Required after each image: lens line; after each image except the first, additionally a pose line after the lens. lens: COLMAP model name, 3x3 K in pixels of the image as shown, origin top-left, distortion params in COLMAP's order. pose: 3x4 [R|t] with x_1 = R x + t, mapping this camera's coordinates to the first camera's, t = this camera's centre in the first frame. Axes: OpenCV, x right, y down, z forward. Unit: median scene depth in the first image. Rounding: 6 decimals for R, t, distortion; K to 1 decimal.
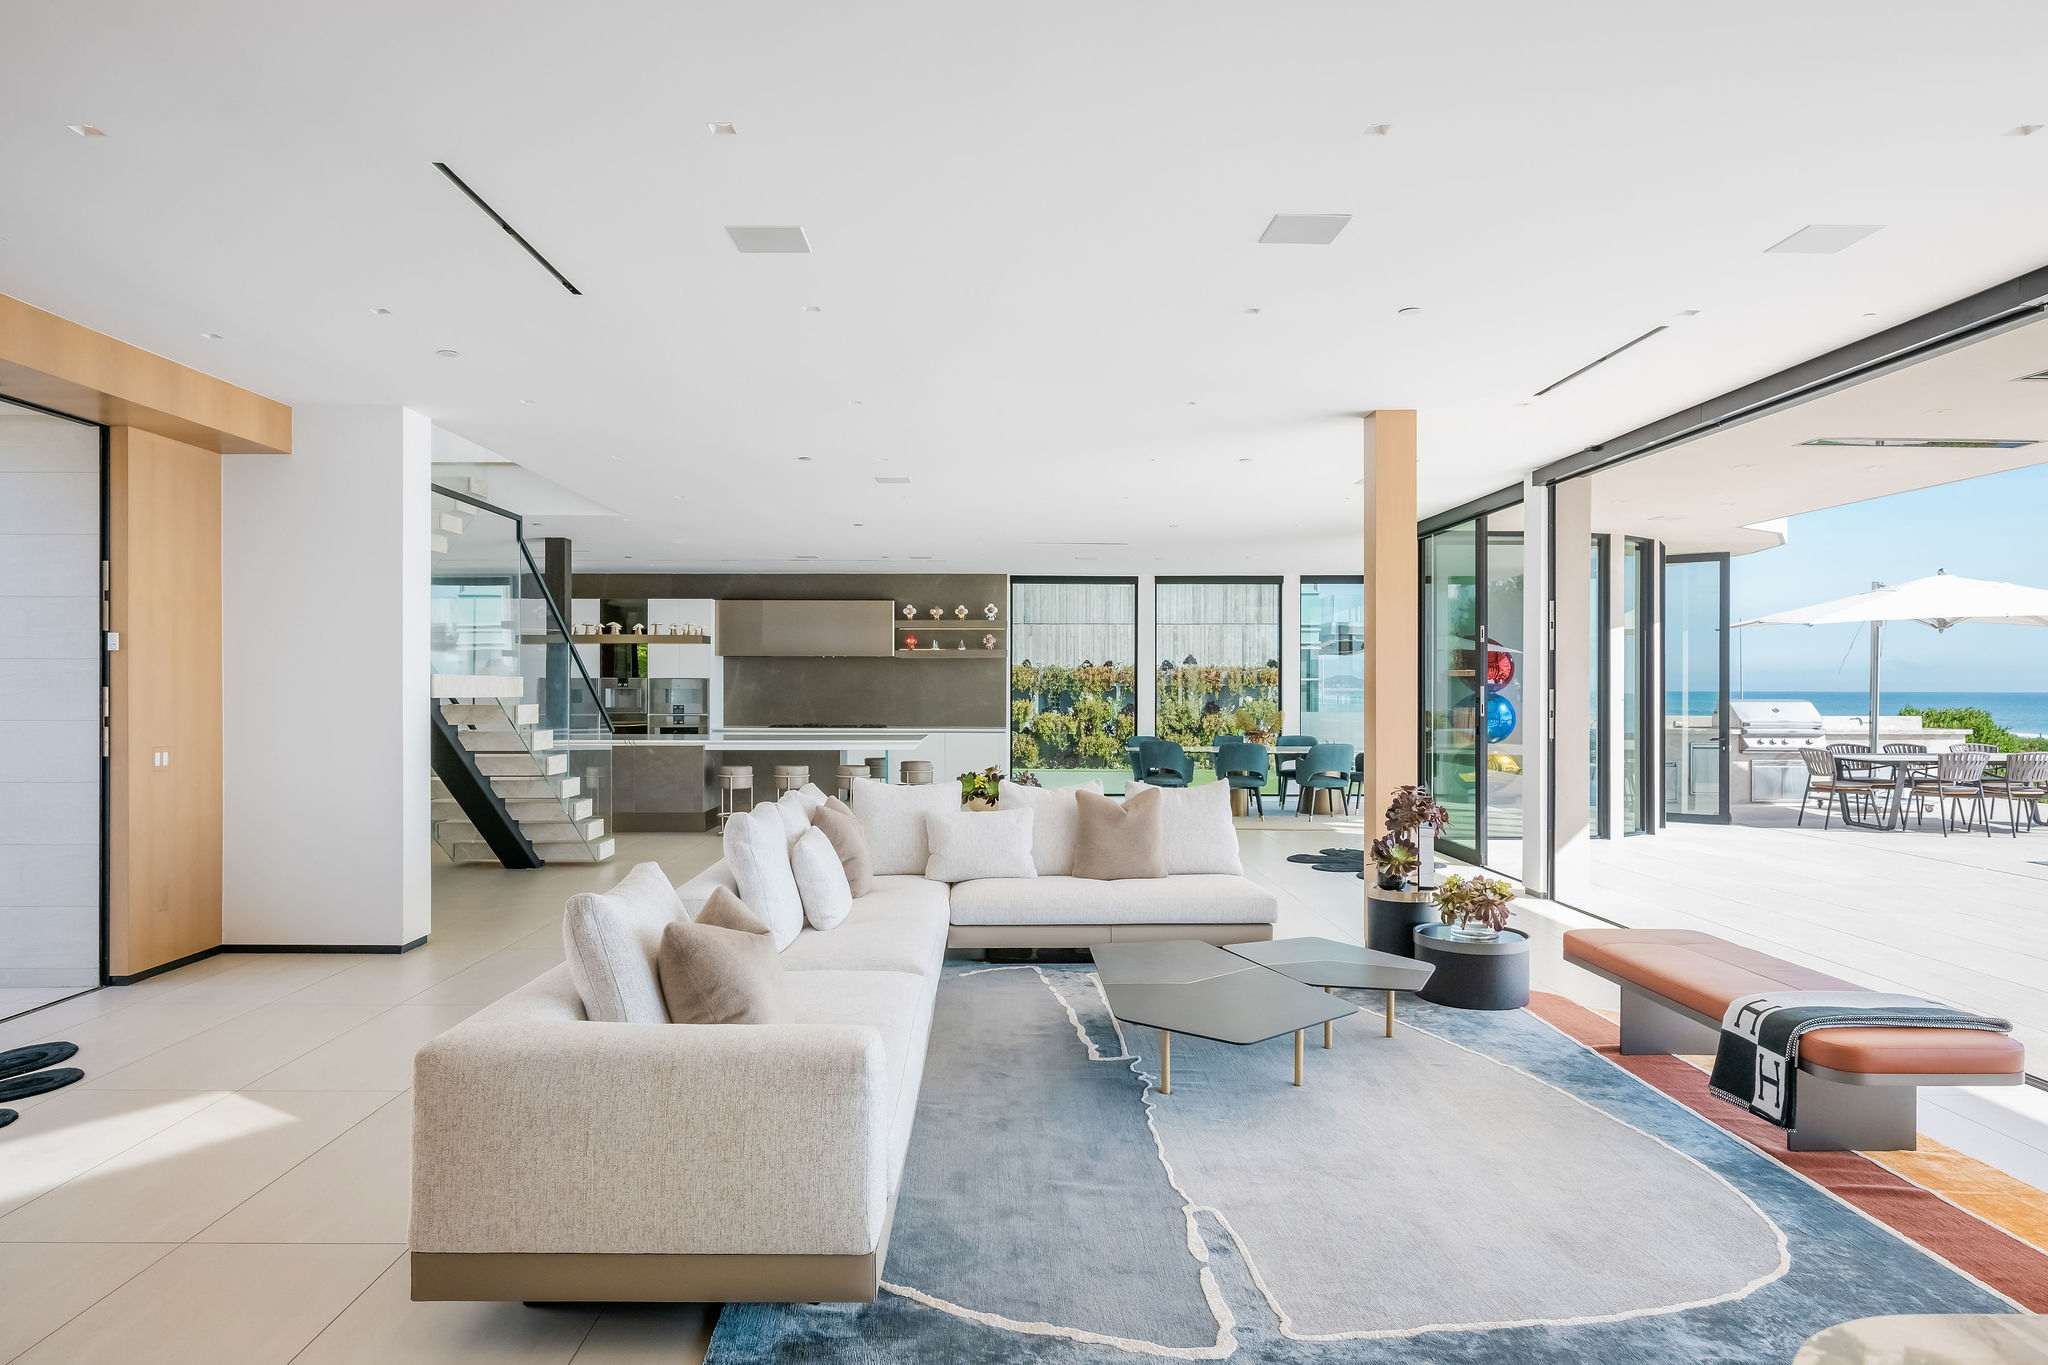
lens RADIAL K [[1203.2, 0, 1021.7], [0, 1203.2, 689.5], [0, 0, 1]] dist [-0.008785, -0.000808]
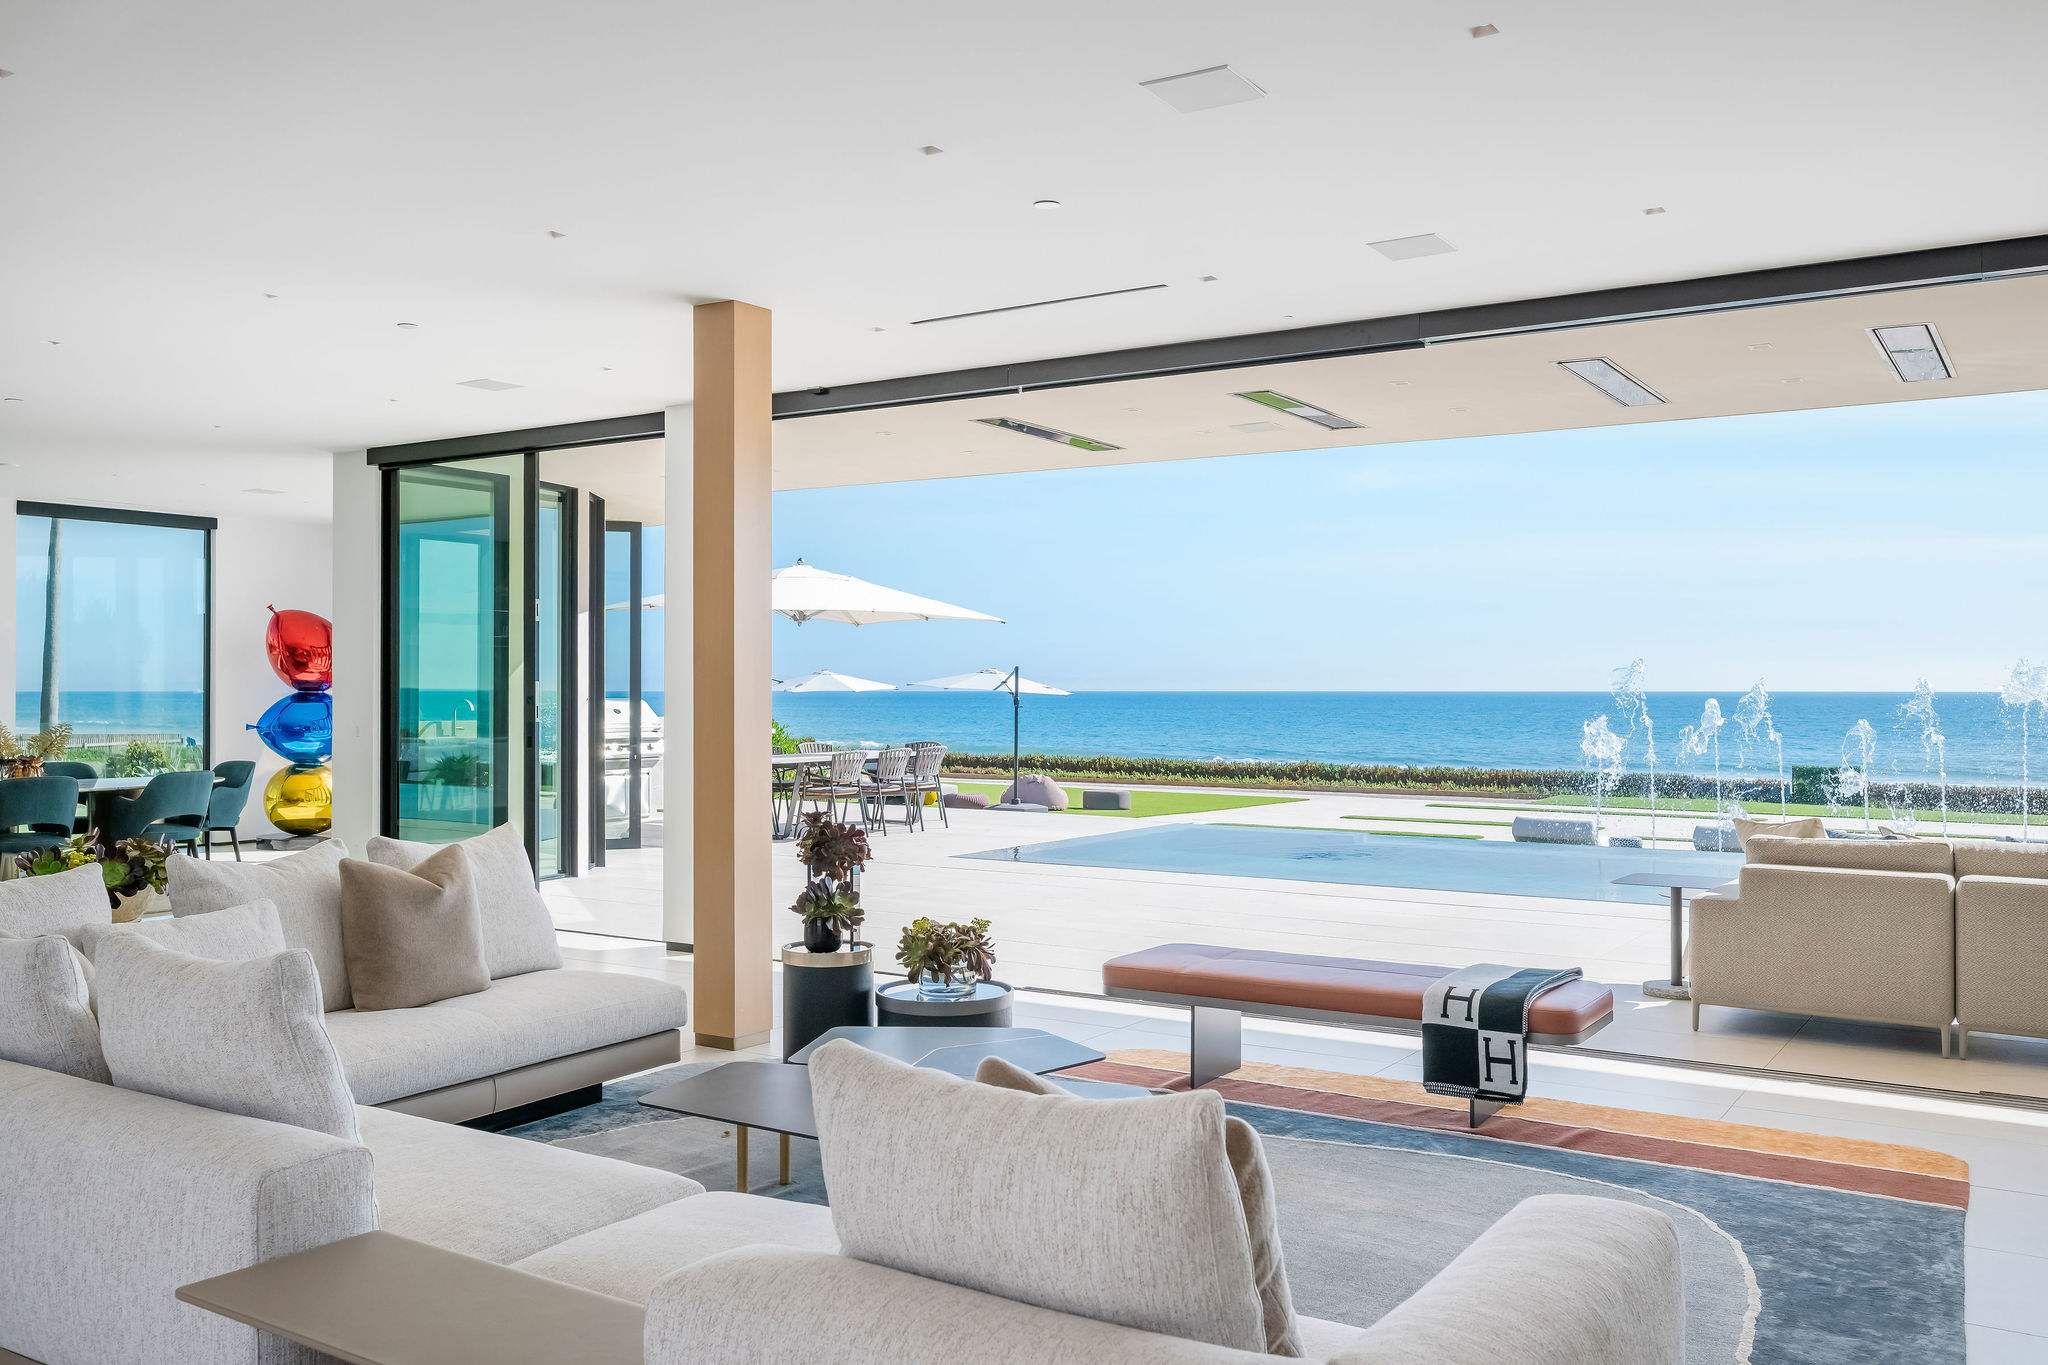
lens RADIAL K [[1611.9, 0, 1024.5], [0, 1611.9, 676.3], [0, 0, 1]] dist [0.001634, -0.000431]
pose [[0.562994, 0.004846, 0.826447, -0.681487], [0.001494, 0.999975, -0.006882, 0.004065], [-0.826459, 0.005109, 0.562973, 0.501187]]
